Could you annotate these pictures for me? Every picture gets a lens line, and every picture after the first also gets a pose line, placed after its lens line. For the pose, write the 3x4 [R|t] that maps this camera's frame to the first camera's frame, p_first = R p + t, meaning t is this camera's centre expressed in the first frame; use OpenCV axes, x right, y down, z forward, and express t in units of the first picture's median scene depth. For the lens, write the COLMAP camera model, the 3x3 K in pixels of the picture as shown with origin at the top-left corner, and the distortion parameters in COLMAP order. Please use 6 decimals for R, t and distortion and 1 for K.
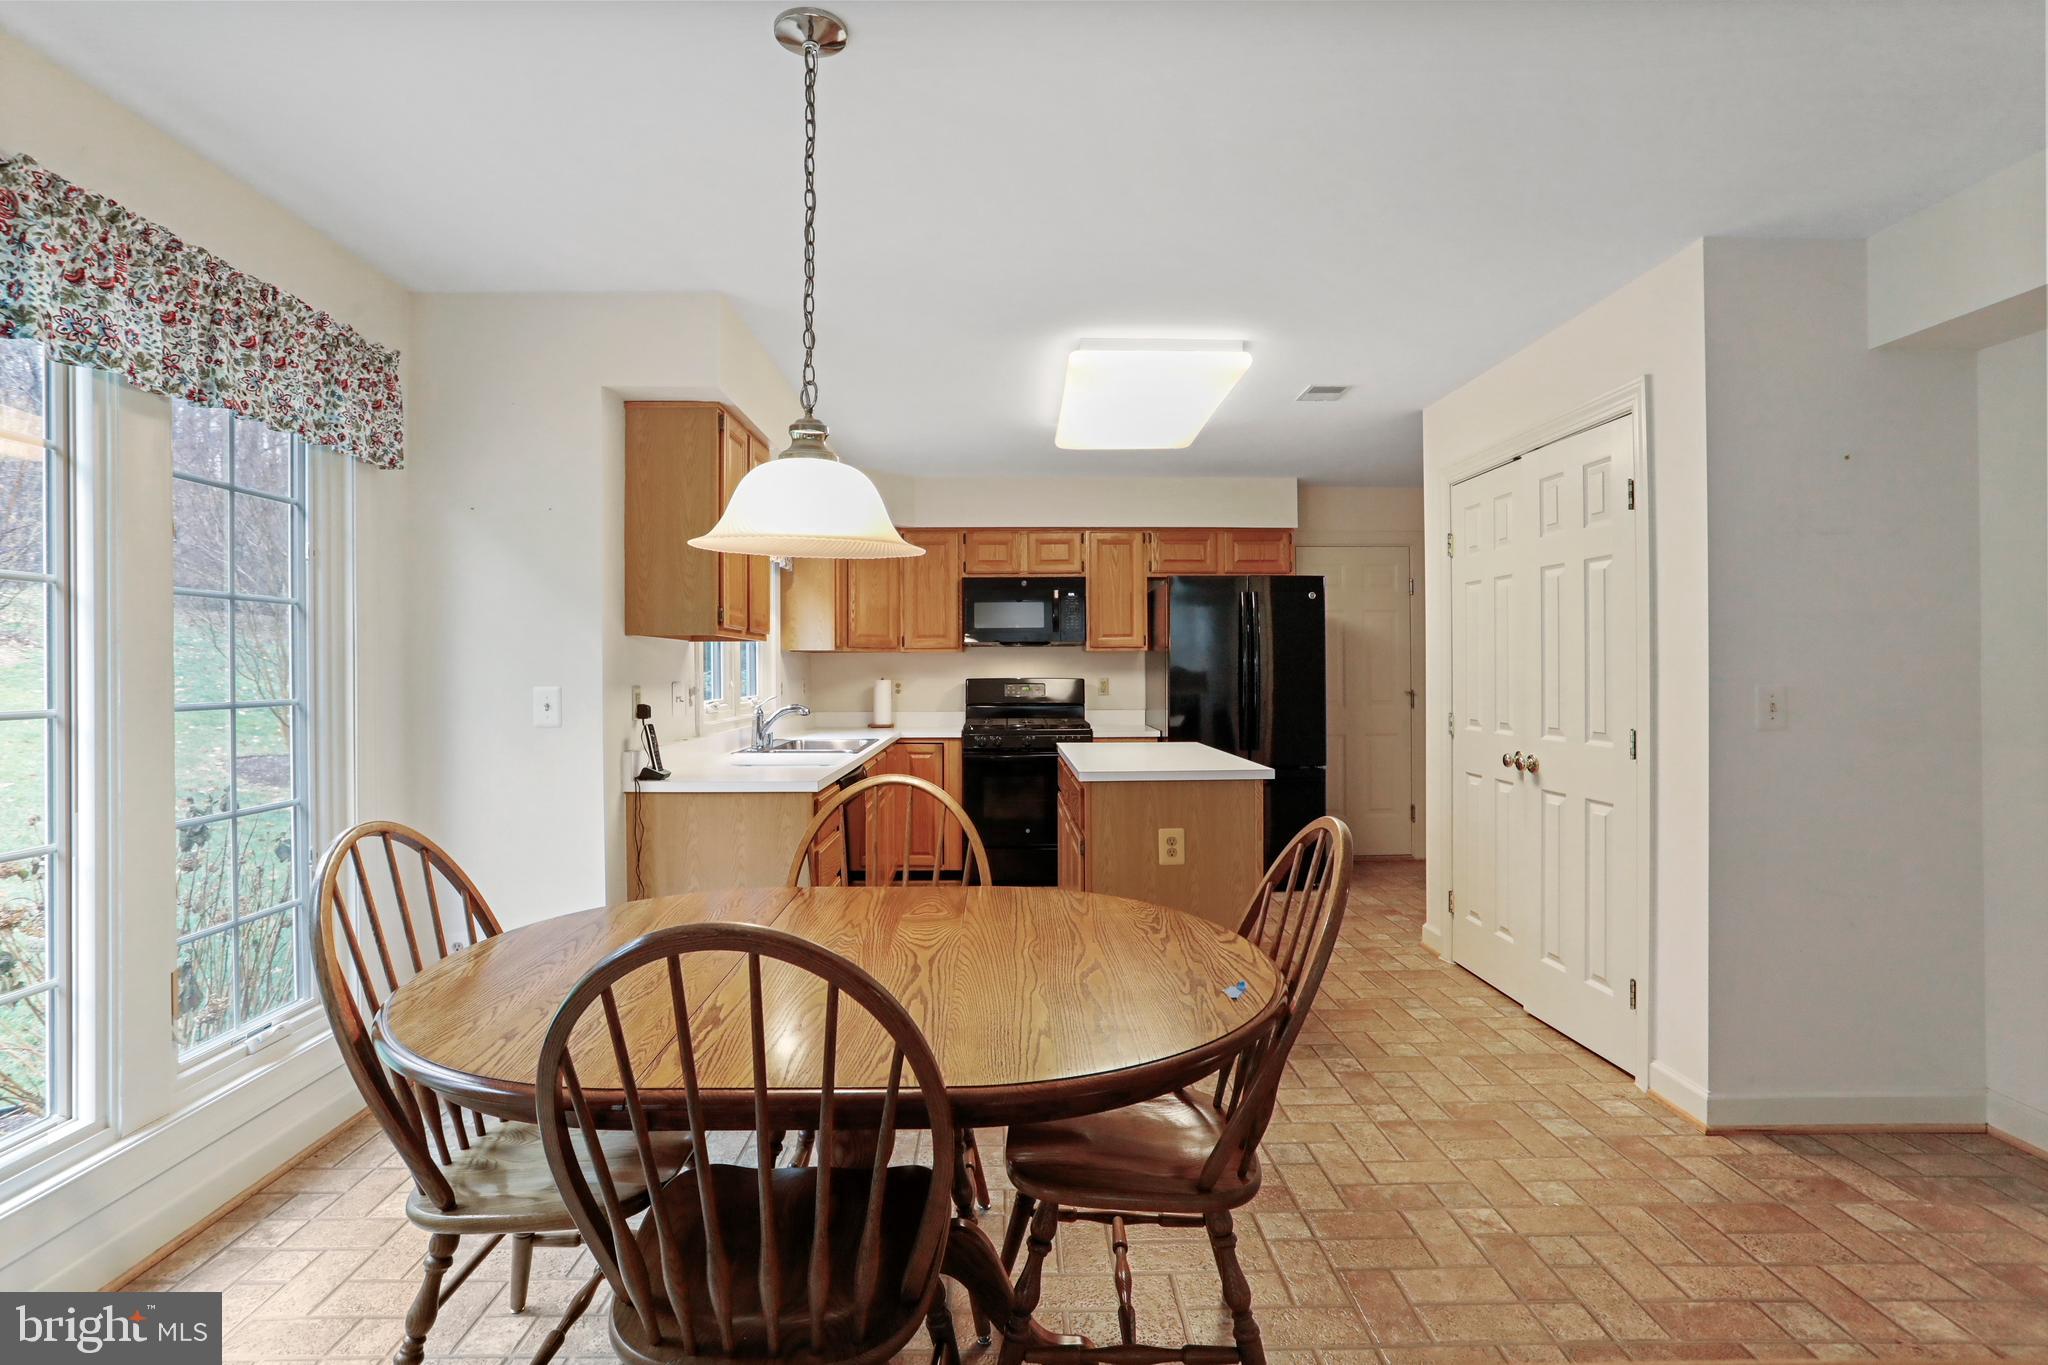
lens RADIAL K [[993.8, 0, 1014.9], [0, 993.8, 668.1], [0, 0, 1]] dist [-0.058634, 0.032378]
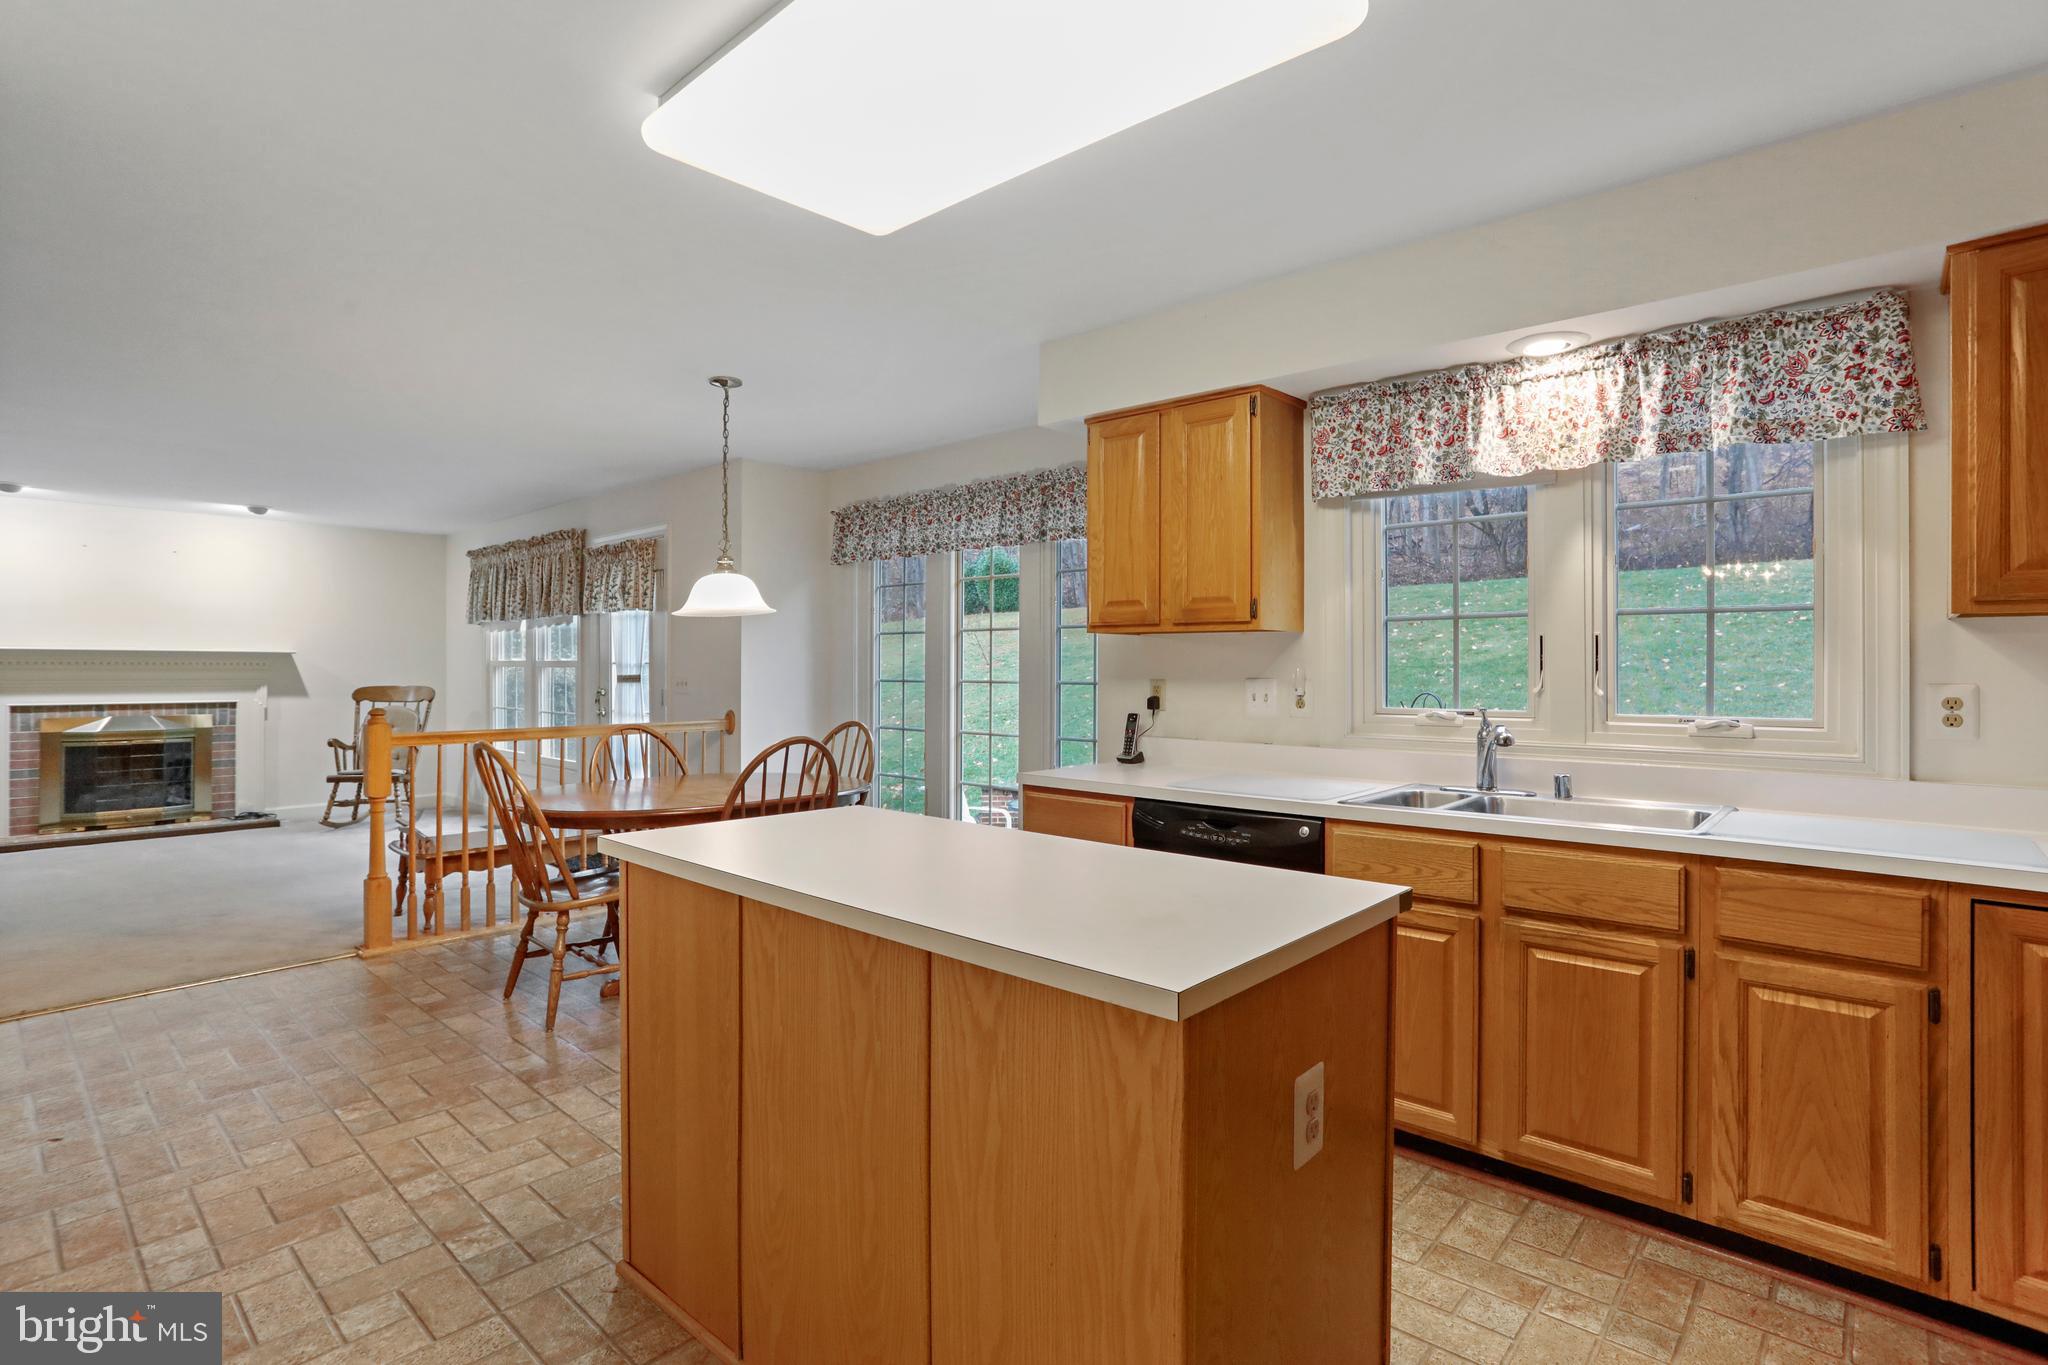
lens RADIAL K [[993.8, 0, 1014.9], [0, 993.8, 668.1], [0, 0, 1]] dist [-0.058634, 0.032378]
pose [[-0.681325, 0.005449, -0.731961, 0.298983], [0.002469, 0.999984, 0.005146, -0.000497], [0.731977, 0.001698, -0.681327, 0.904530]]
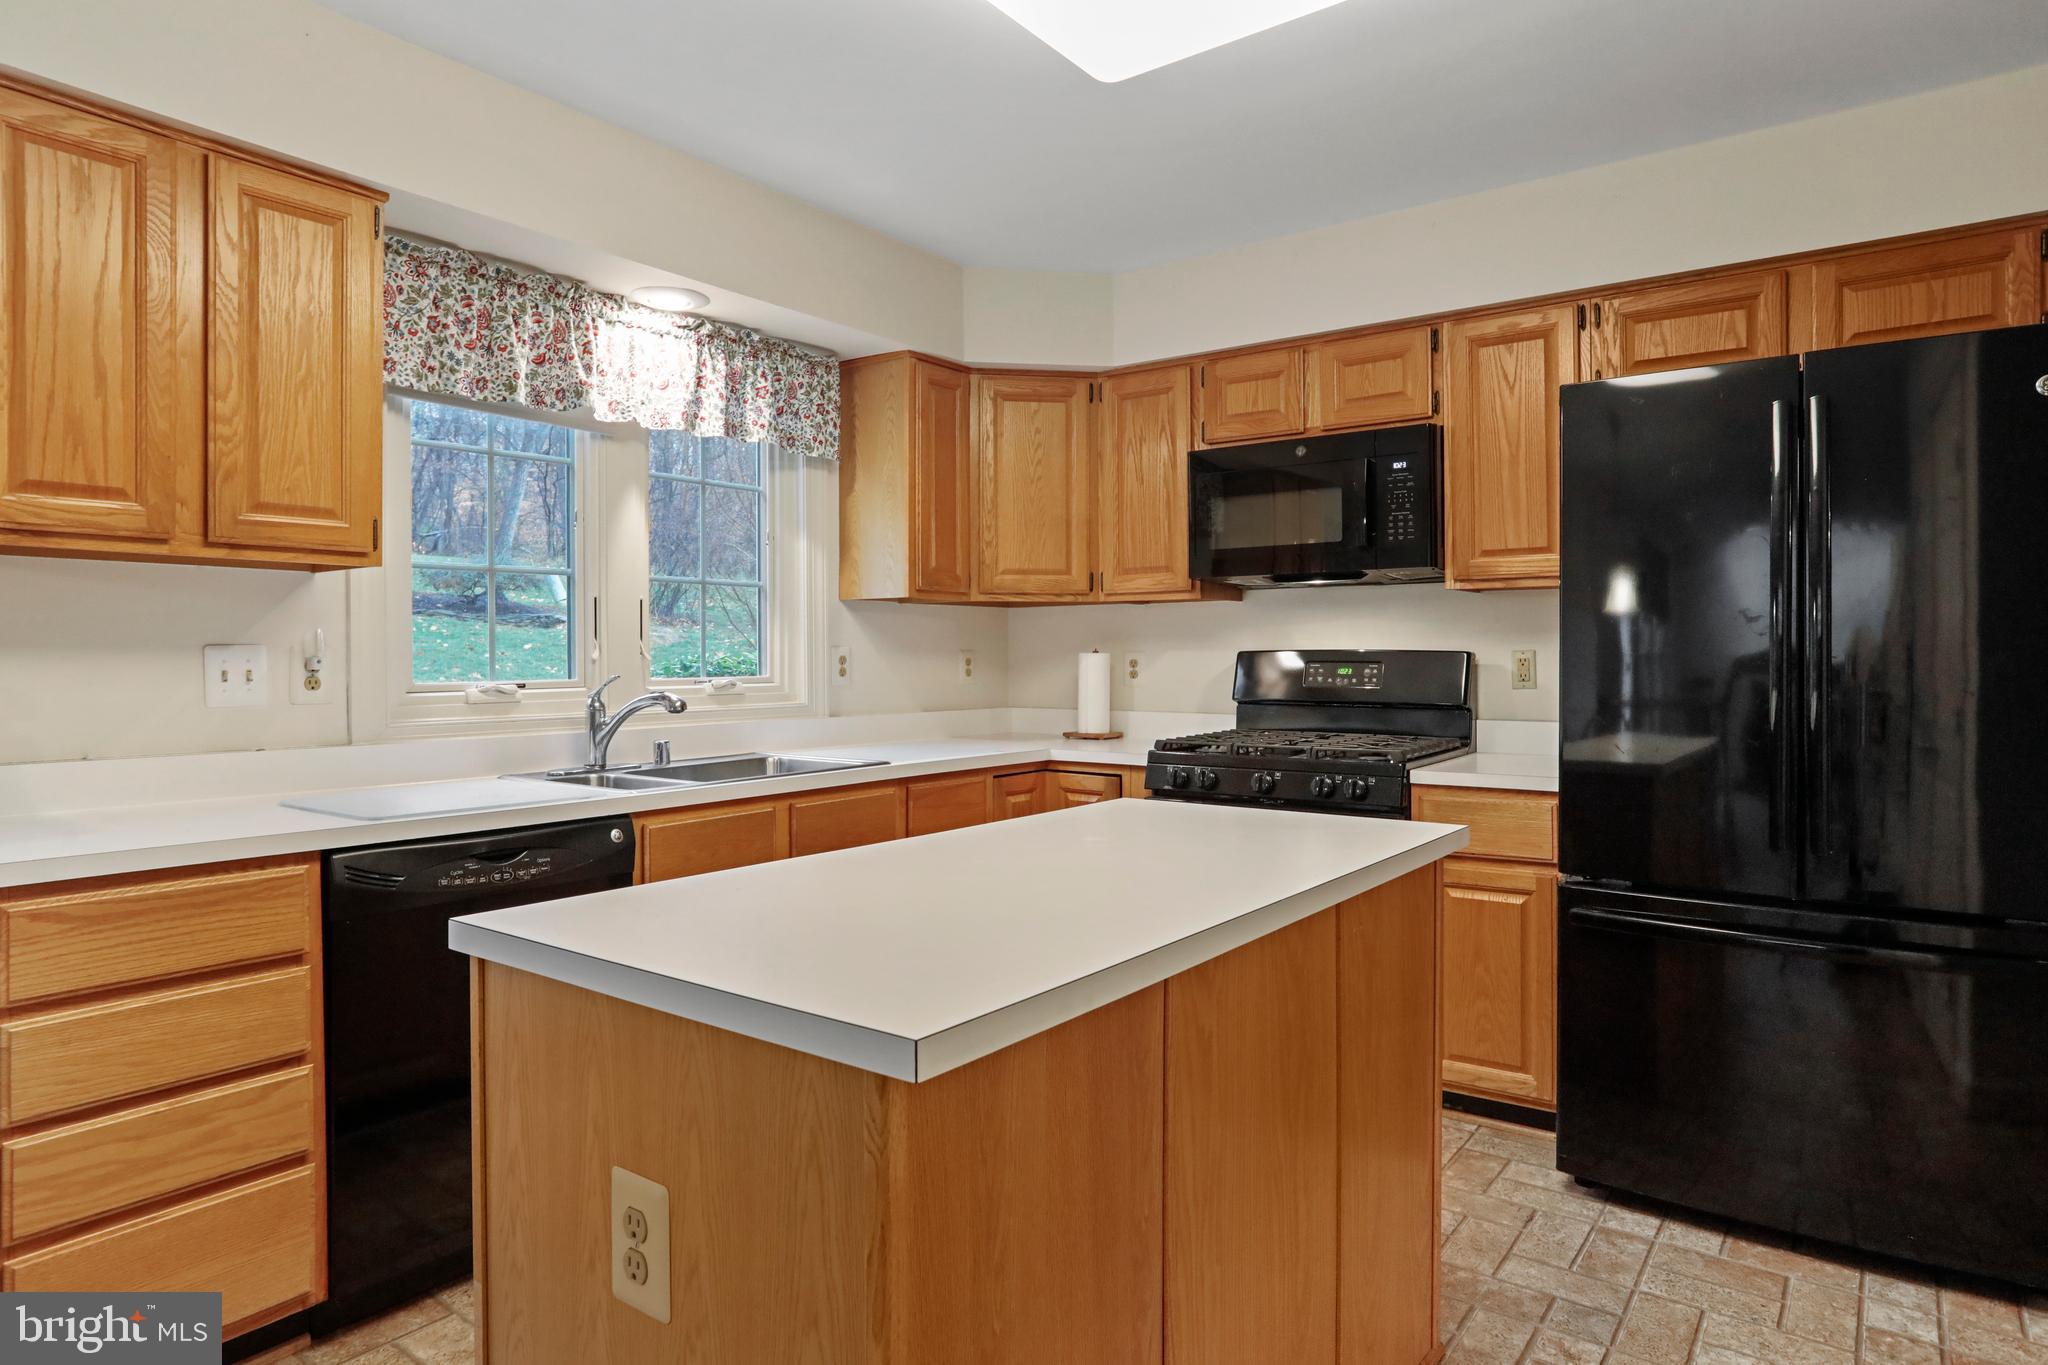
lens RADIAL K [[1188.9, 0, 1013.4], [0, 1188.9, 651.8], [0, 0, 1]] dist [-0.057878, 0.046783]
pose [[0.790694, 0.000392, -0.612211, 0.249141], [0.000362, 0.999999, 0.001107, 0.010690], [0.612211, -0.001097, 0.790694, 0.465163]]
